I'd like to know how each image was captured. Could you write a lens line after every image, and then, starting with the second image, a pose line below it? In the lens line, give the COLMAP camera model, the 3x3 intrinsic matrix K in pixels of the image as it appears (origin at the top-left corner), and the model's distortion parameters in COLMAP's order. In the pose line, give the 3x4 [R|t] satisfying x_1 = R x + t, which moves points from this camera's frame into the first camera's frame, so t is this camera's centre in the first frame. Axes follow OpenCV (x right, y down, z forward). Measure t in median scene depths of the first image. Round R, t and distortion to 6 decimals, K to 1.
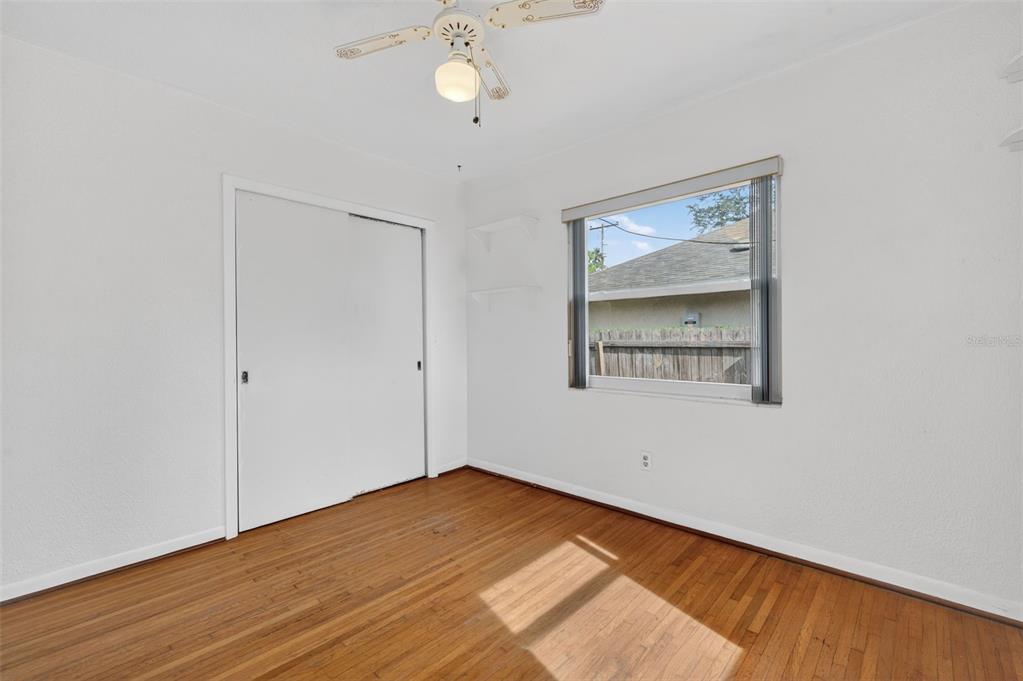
lens RADIAL K [[444.1, 0, 512.5], [0, 444.1, 340.6], [0, 0, 1]] dist [0.013577, -0.000050]
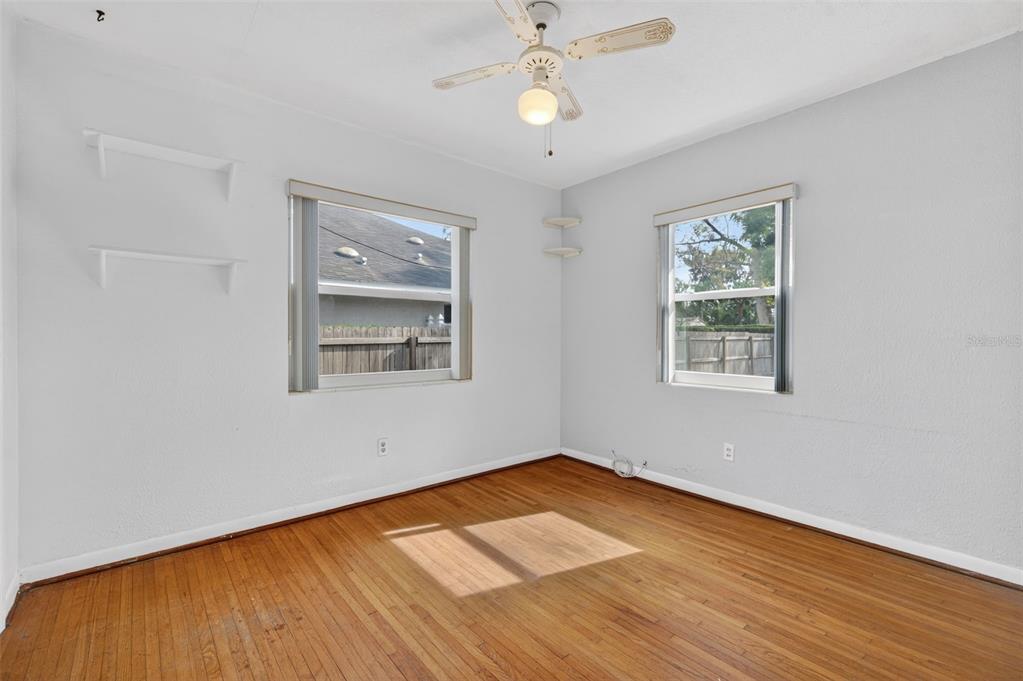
lens RADIAL K [[444.1, 0, 513.5], [0, 444.1, 338.0], [0, 0, 1]] dist [0.013577, -0.000050]
pose [[0.128593, 0.001407, 0.991696, -0.845565], [-0.002826, 0.999995, -0.001052, 0.001880], [-0.991693, -0.002668, 0.128597, 0.614243]]
